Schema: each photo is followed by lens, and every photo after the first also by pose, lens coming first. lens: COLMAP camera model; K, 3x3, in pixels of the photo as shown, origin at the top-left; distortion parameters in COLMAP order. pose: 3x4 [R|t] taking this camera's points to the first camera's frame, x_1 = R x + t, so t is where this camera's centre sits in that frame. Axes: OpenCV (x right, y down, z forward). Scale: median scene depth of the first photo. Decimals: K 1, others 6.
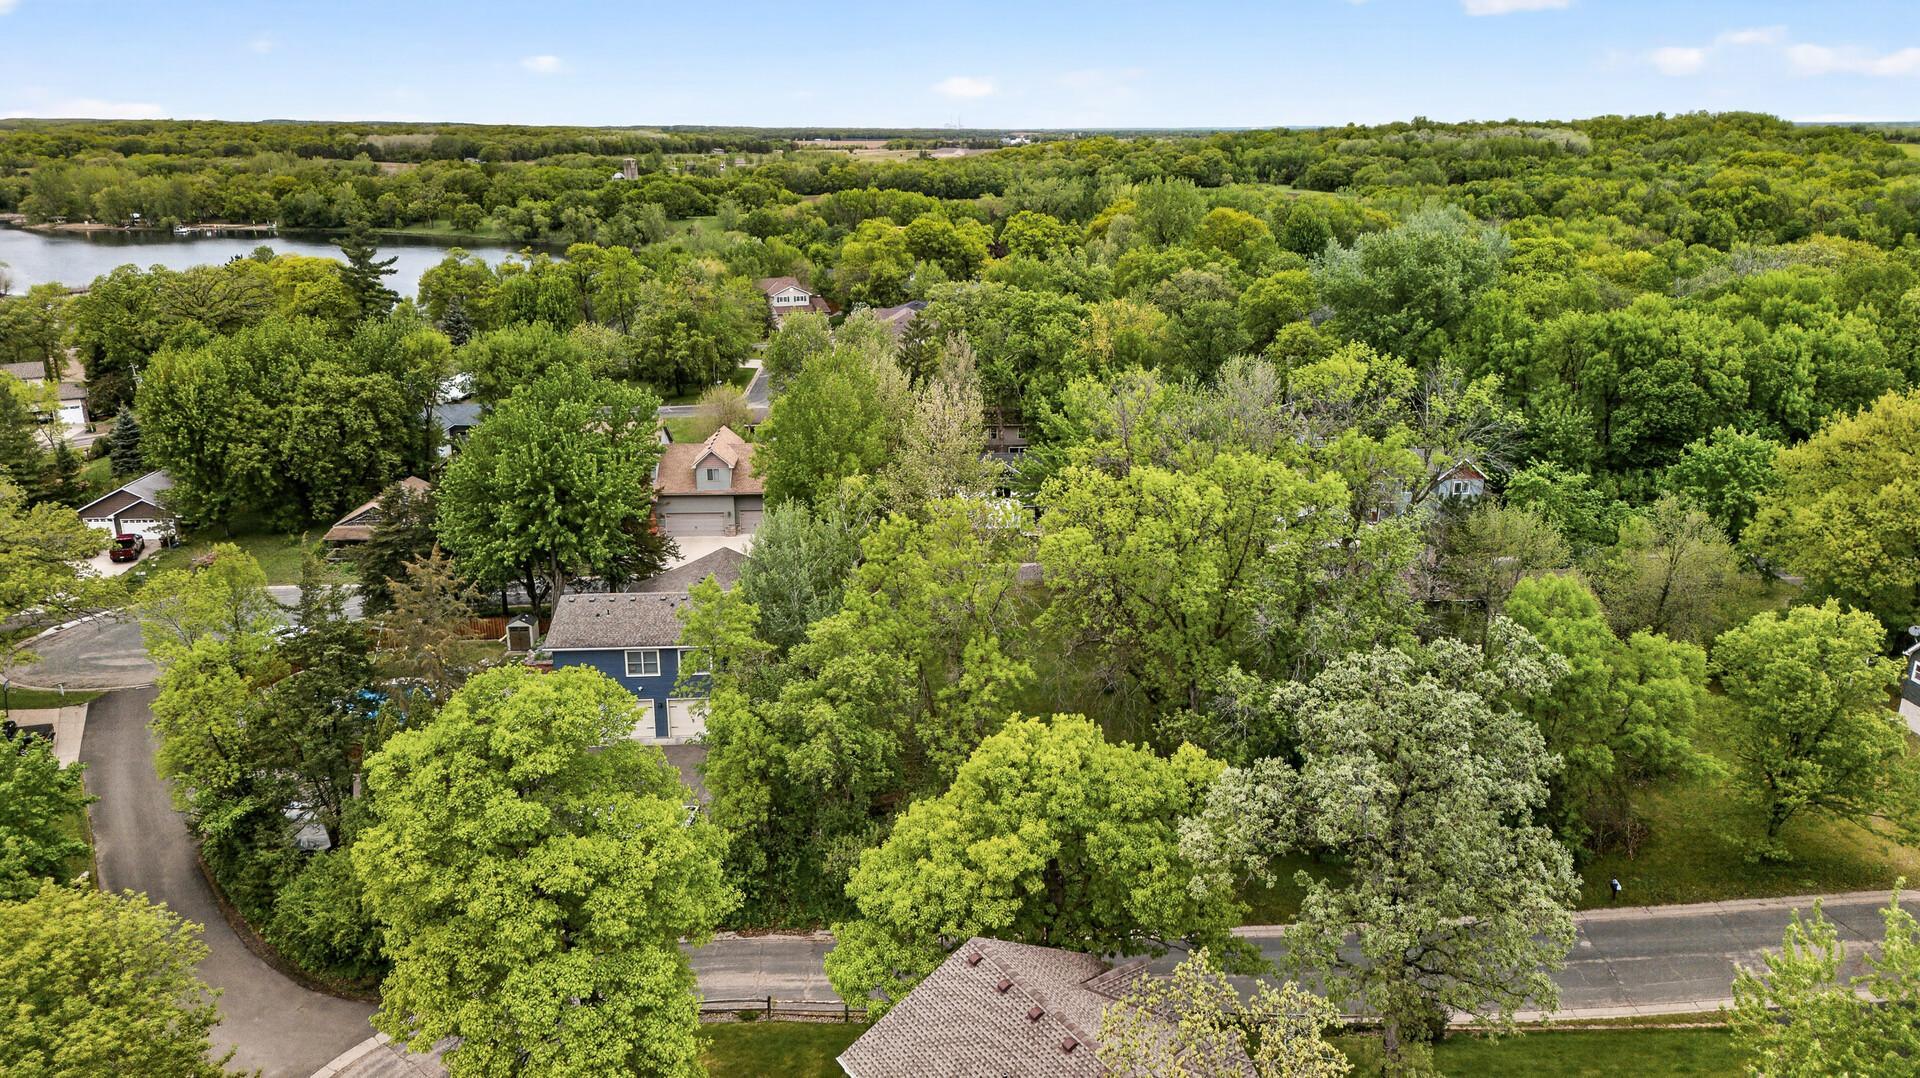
lens RADIAL K [[1320.7, 0, 960.7], [0, 1320.7, 527.3], [0, 0, 1]] dist [0.074190, -0.065730]
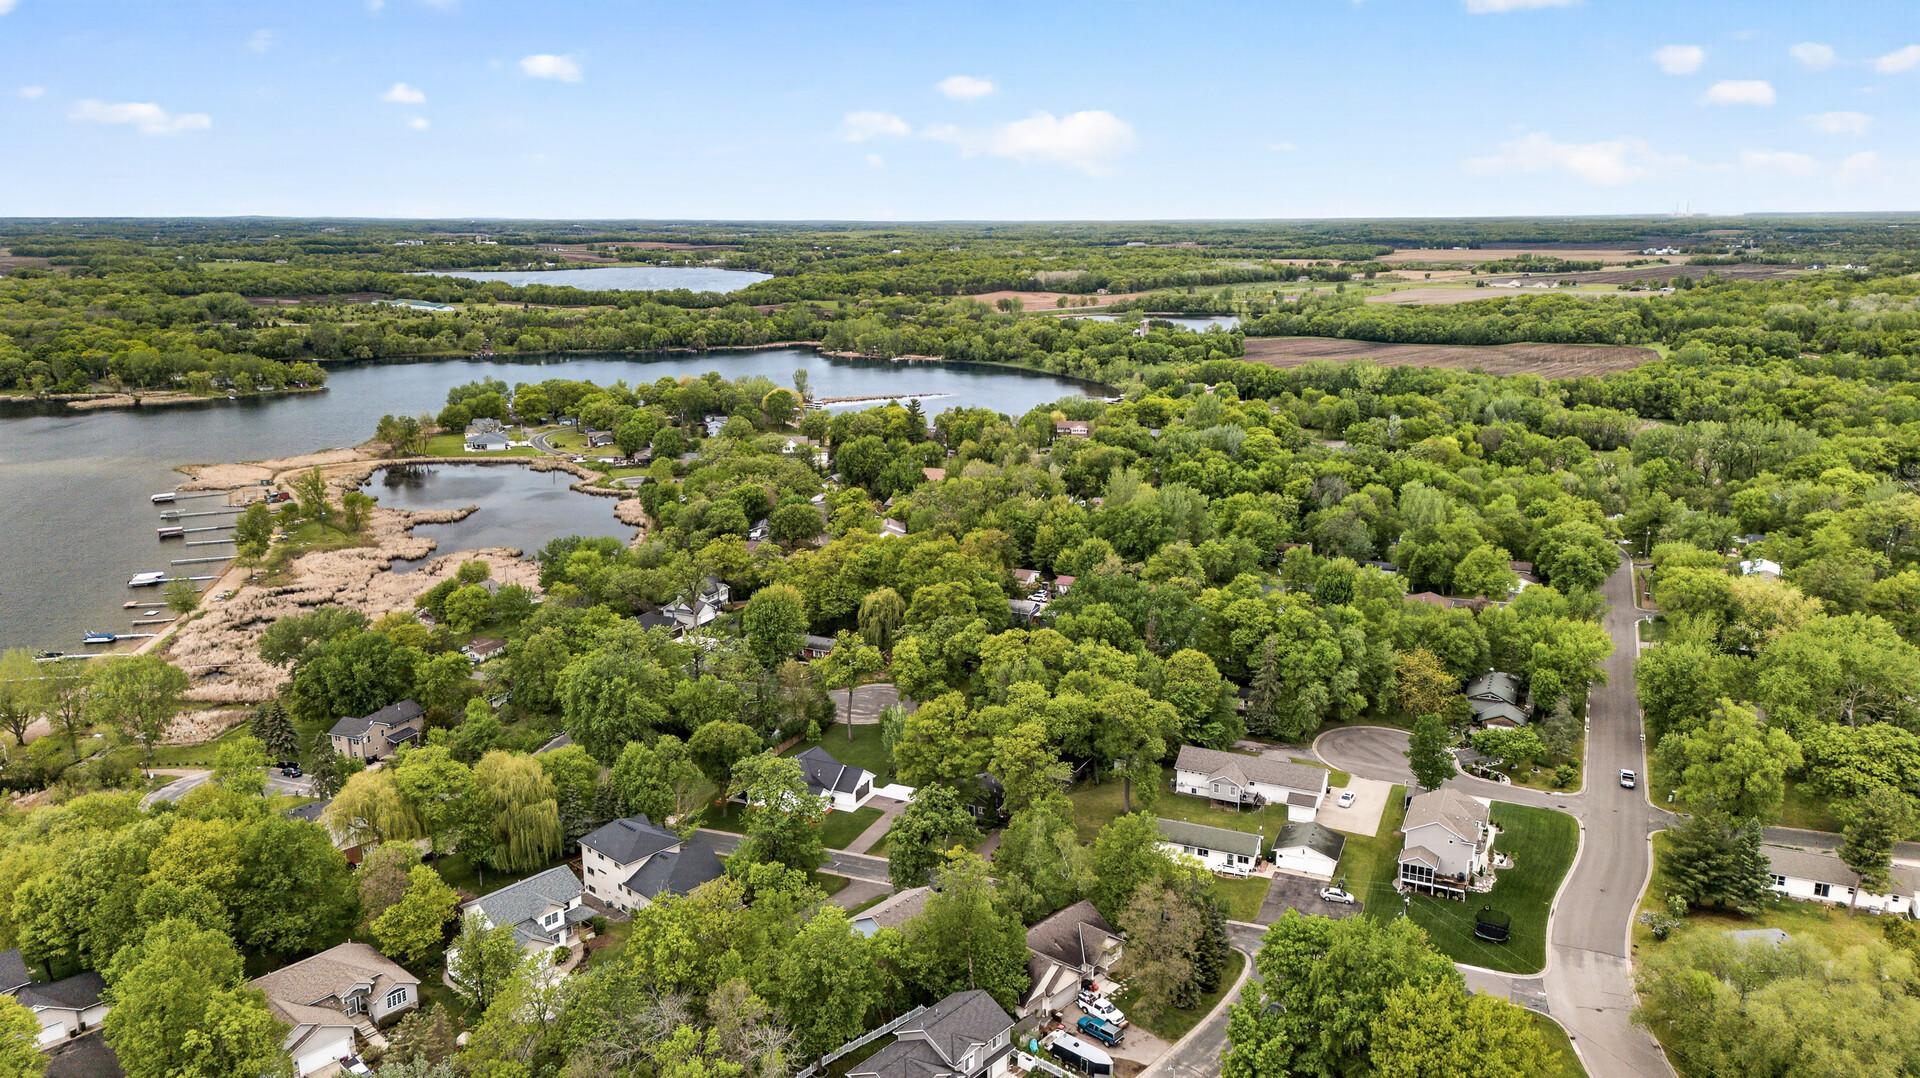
lens RADIAL K [[1307.8, 0, 965.8], [0, 1307.8, 544.6], [0, 0, 1]] dist [0.081397, -0.003108]
pose [[0.882094, 0.107998, -0.458527, 0.343603], [-0.130110, 0.991357, -0.016802, 0.041683], [0.452749, 0.074480, 0.888522, -0.505678]]
